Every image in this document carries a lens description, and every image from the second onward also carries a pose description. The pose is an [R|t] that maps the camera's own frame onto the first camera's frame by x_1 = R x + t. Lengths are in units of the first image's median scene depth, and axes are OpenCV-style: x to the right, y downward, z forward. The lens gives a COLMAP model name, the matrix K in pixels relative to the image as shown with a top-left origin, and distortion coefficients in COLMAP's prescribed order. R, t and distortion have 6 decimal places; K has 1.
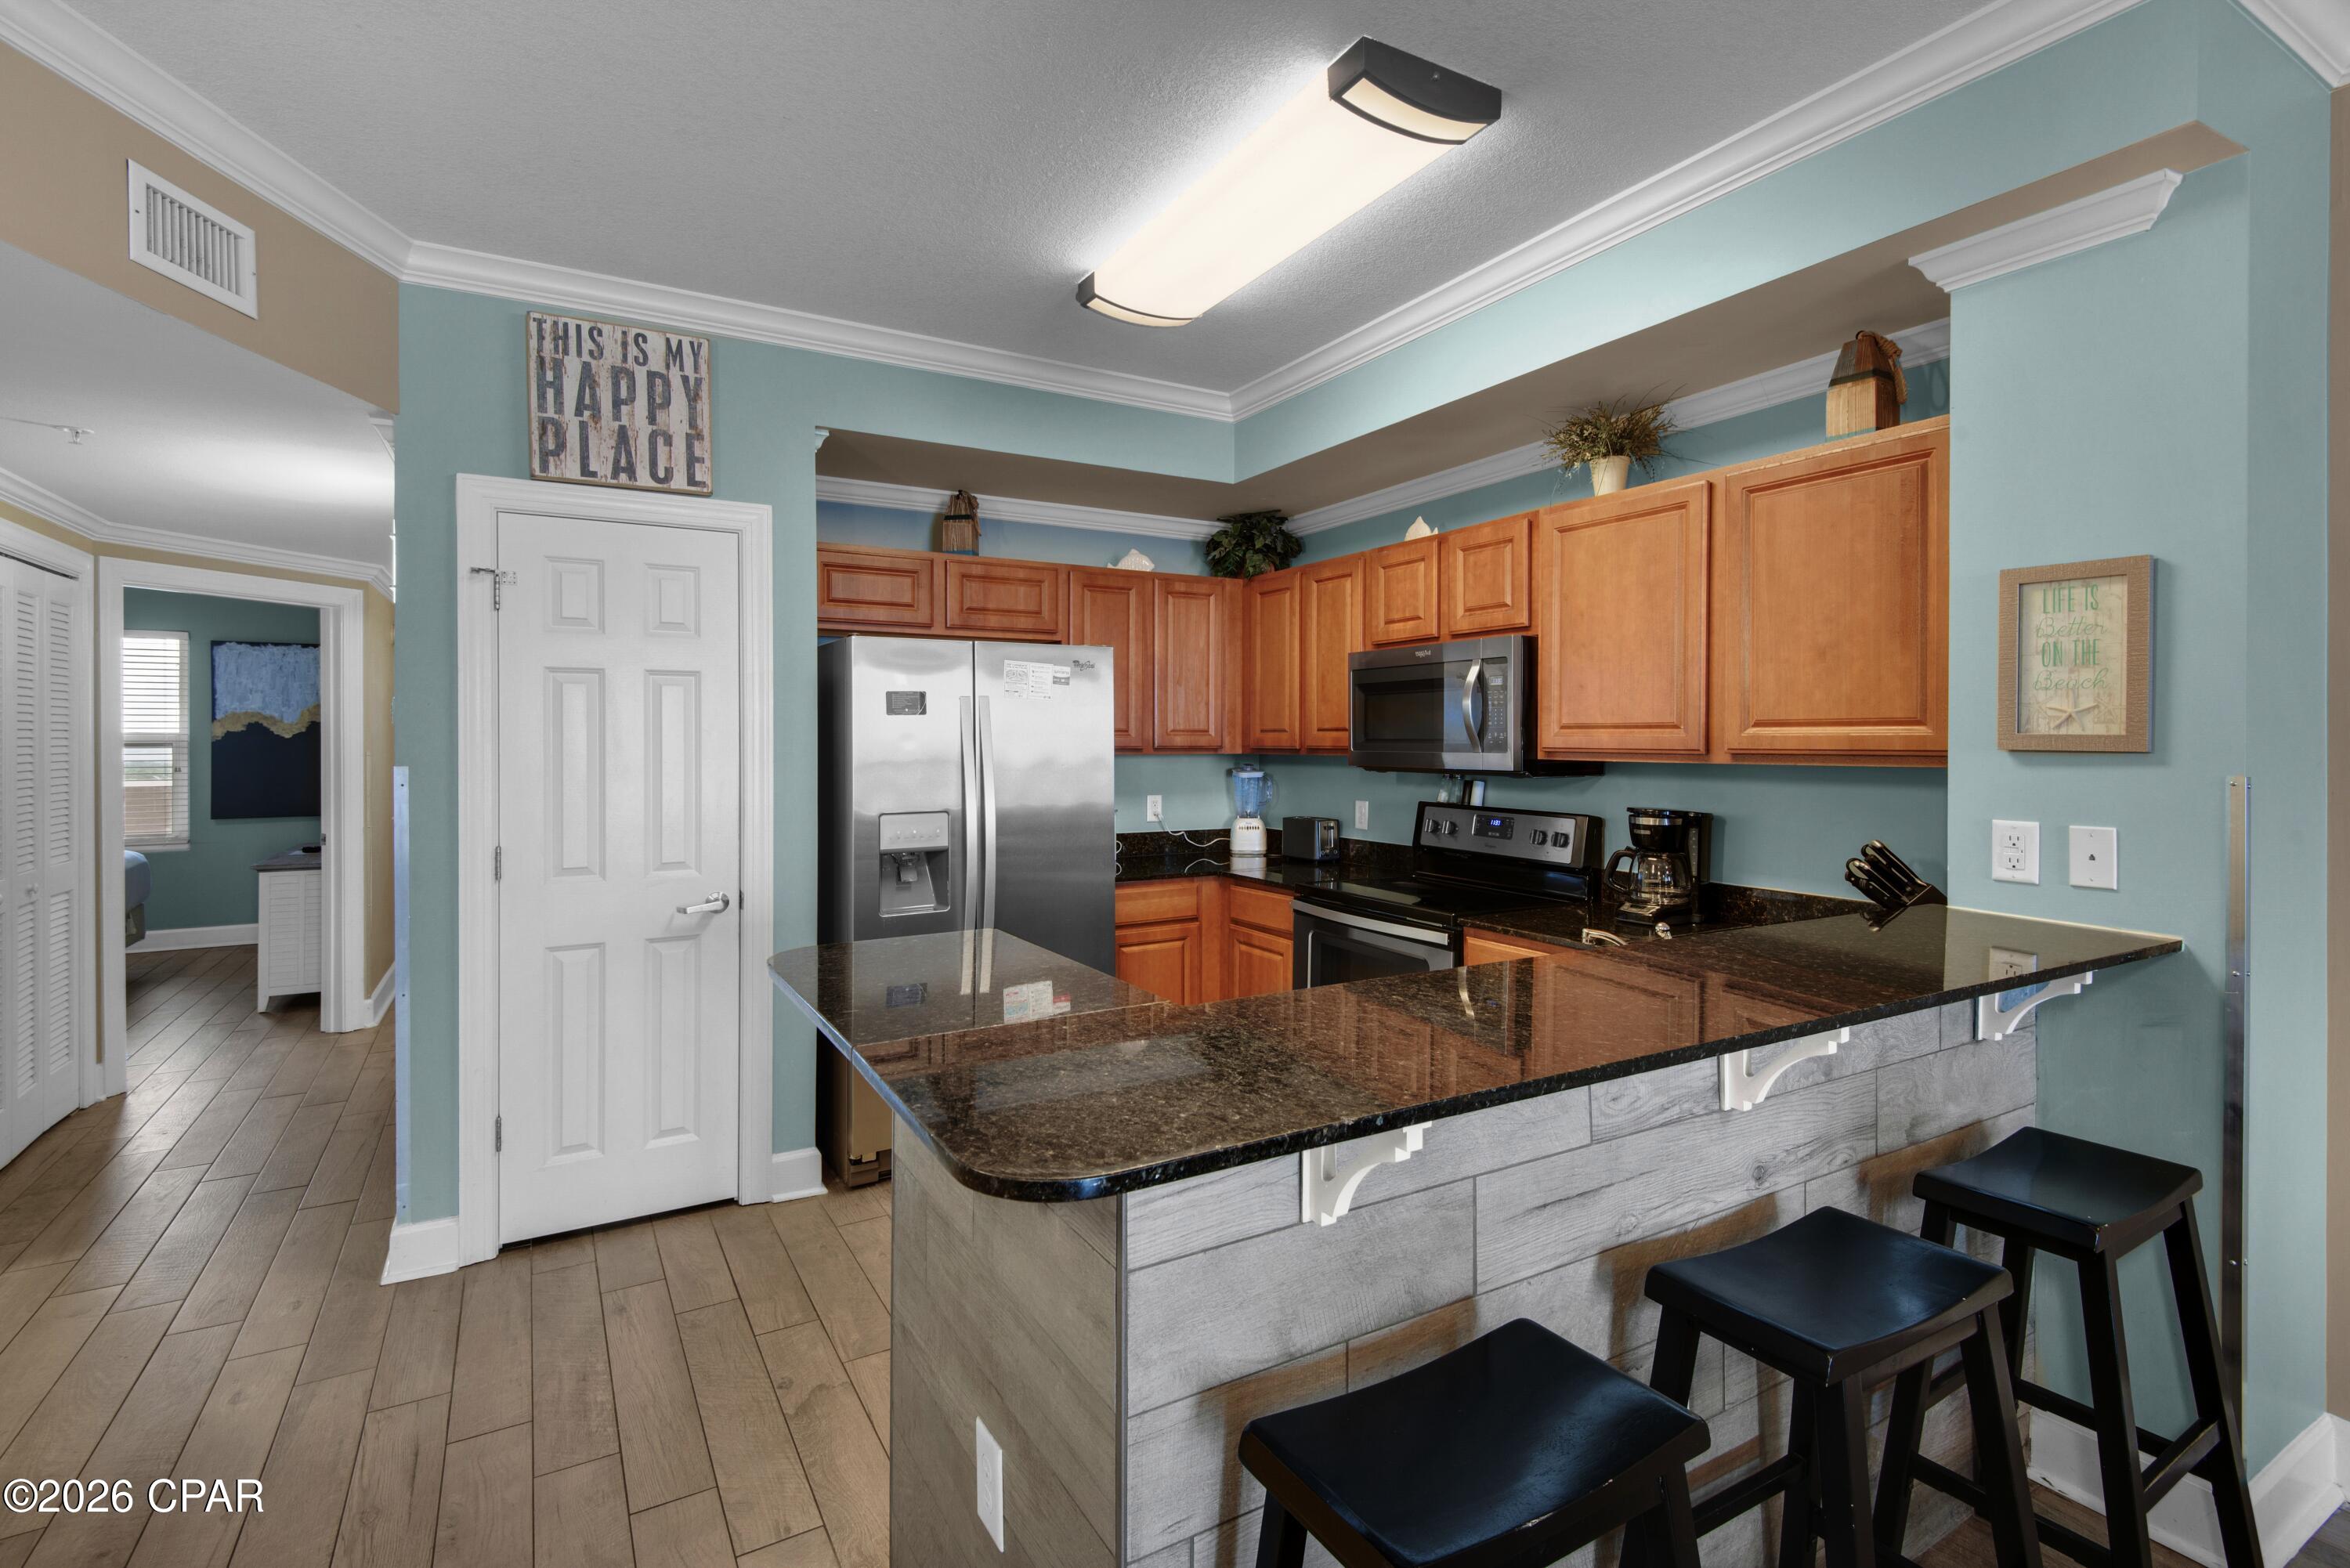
lens RADIAL K [[1065.3, 0, 1166.2], [0, 1065.3, 726.9], [0, 0, 1]] dist [0.032443, -0.020982]
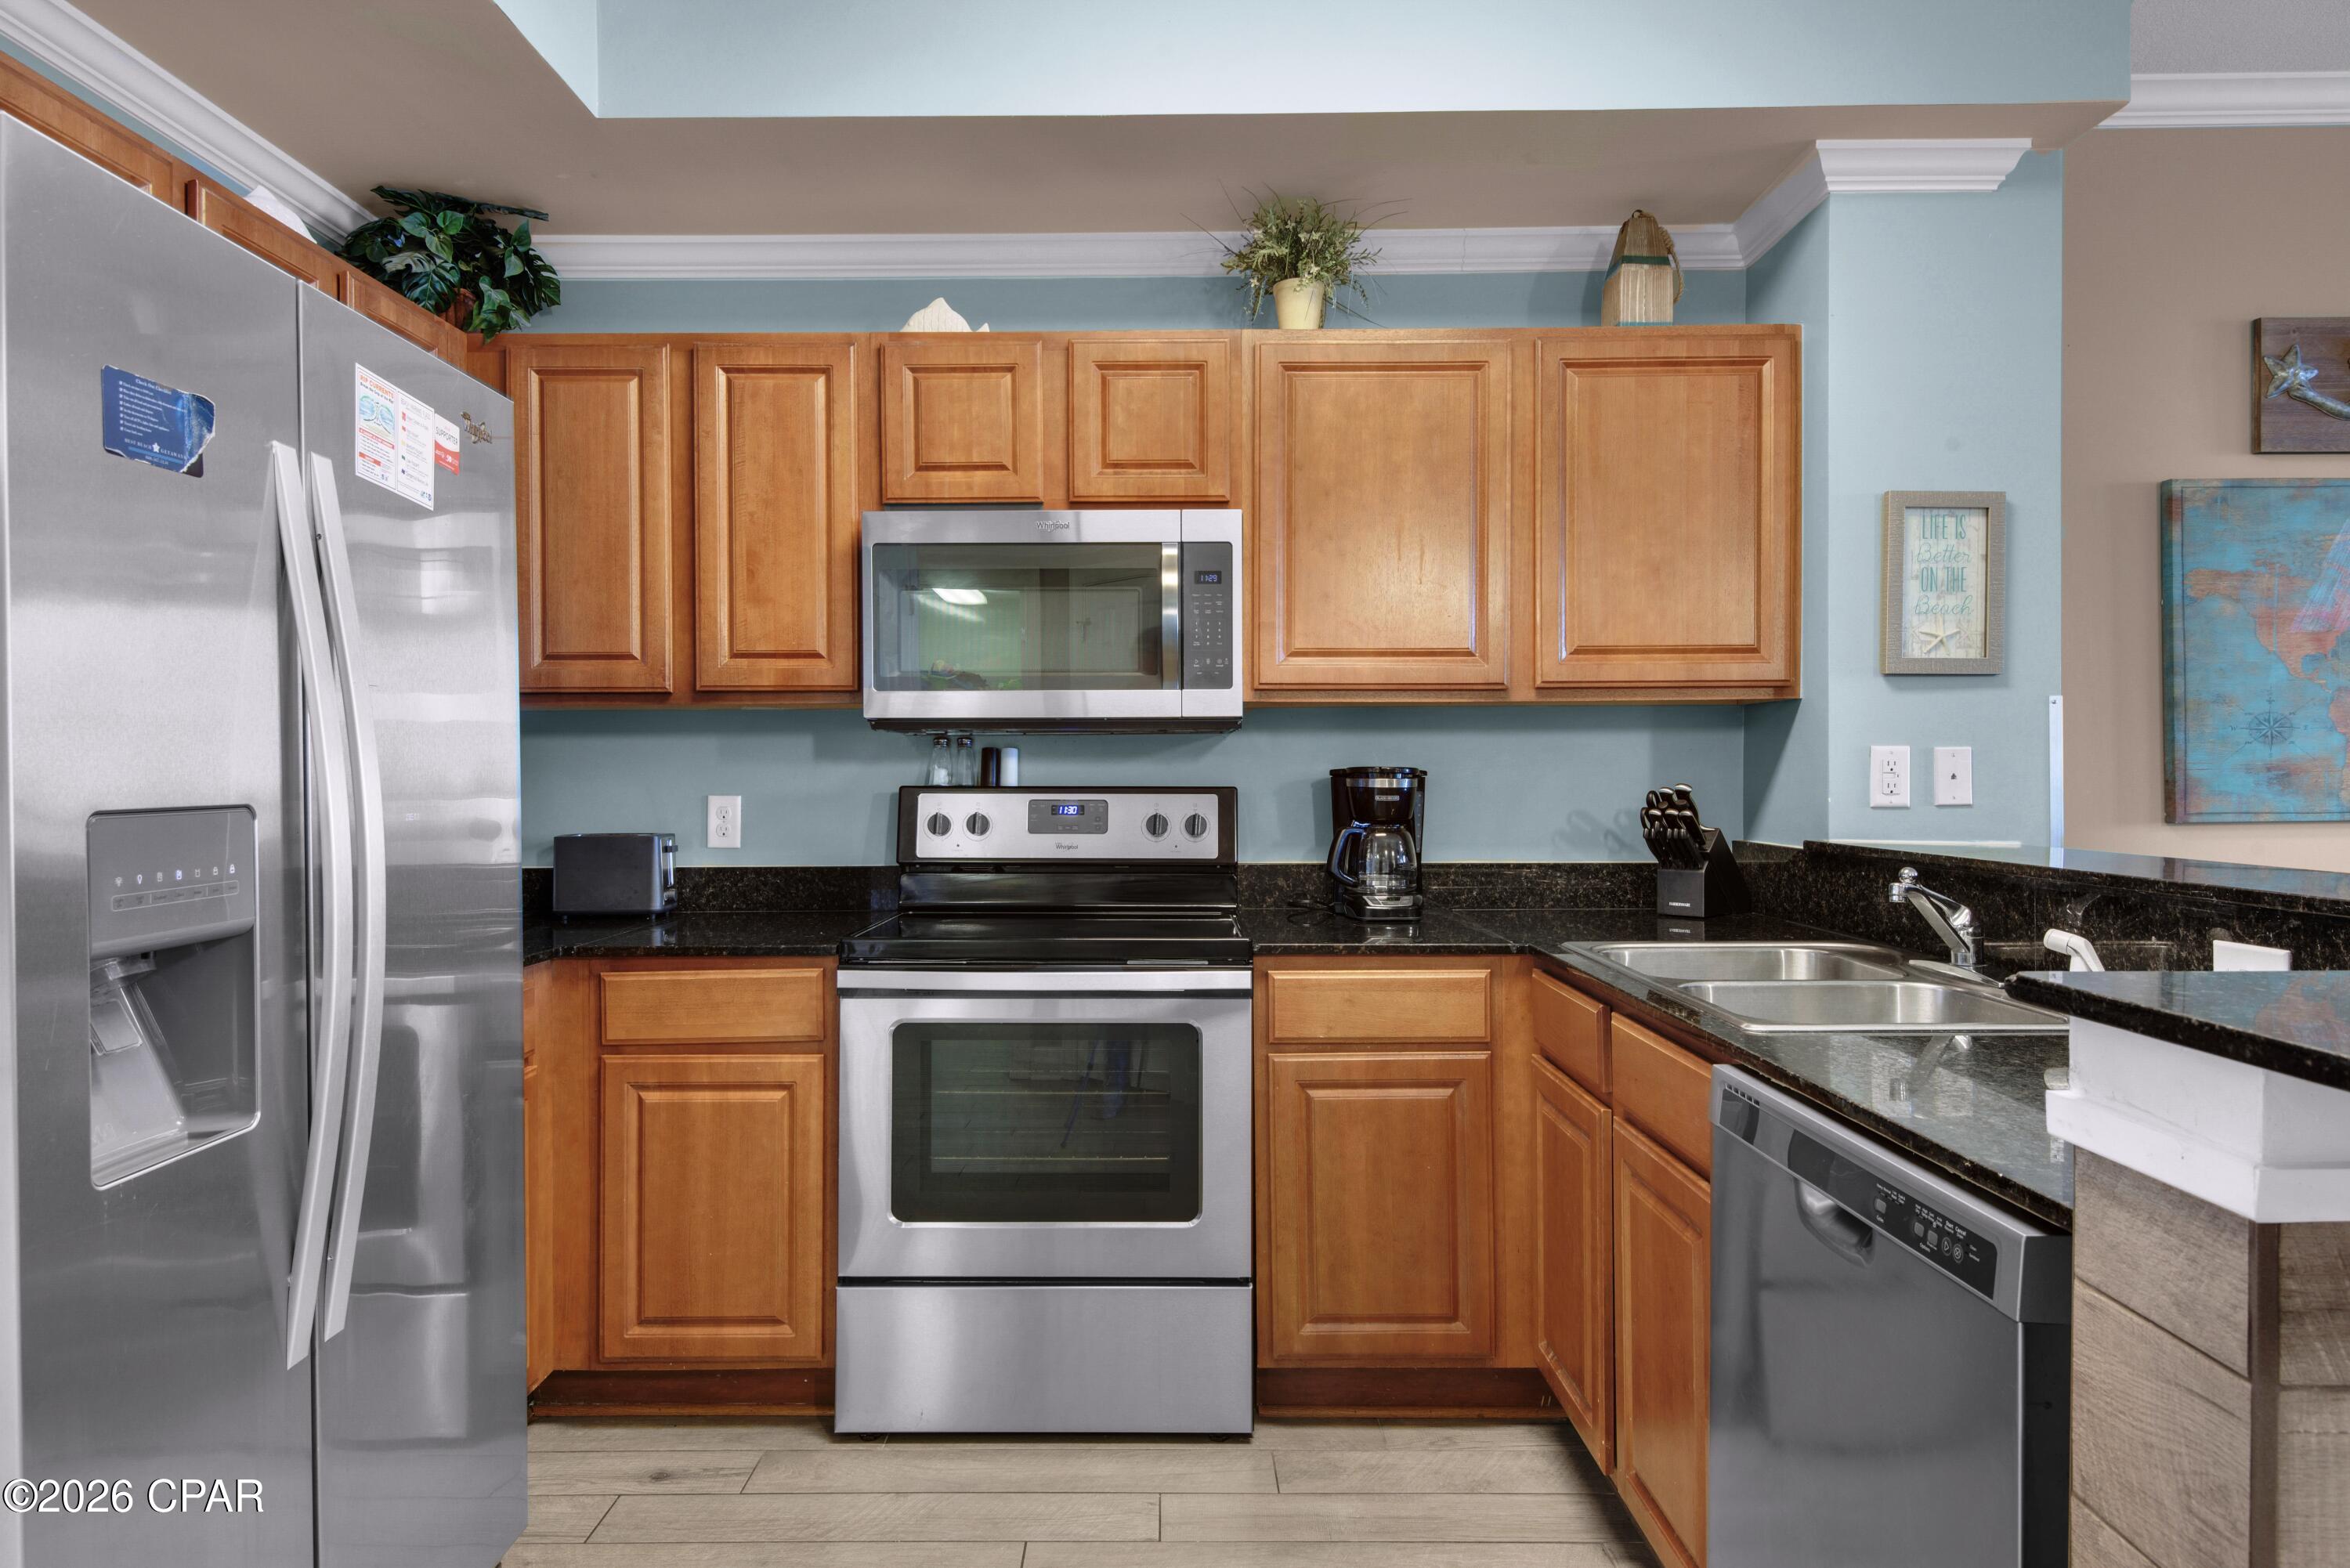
lens RADIAL K [[1410.2, 0, 1175.0], [0, 1410.2, 784.0], [0, 0, 1]] dist [0.043079, -0.043896]
pose [[0.507657, -0.011416, 0.861484, -0.421967], [-0.005056, 0.999856, 0.016229, 0.064768], [-0.861544, -0.012594, 0.507526, 0.558398]]
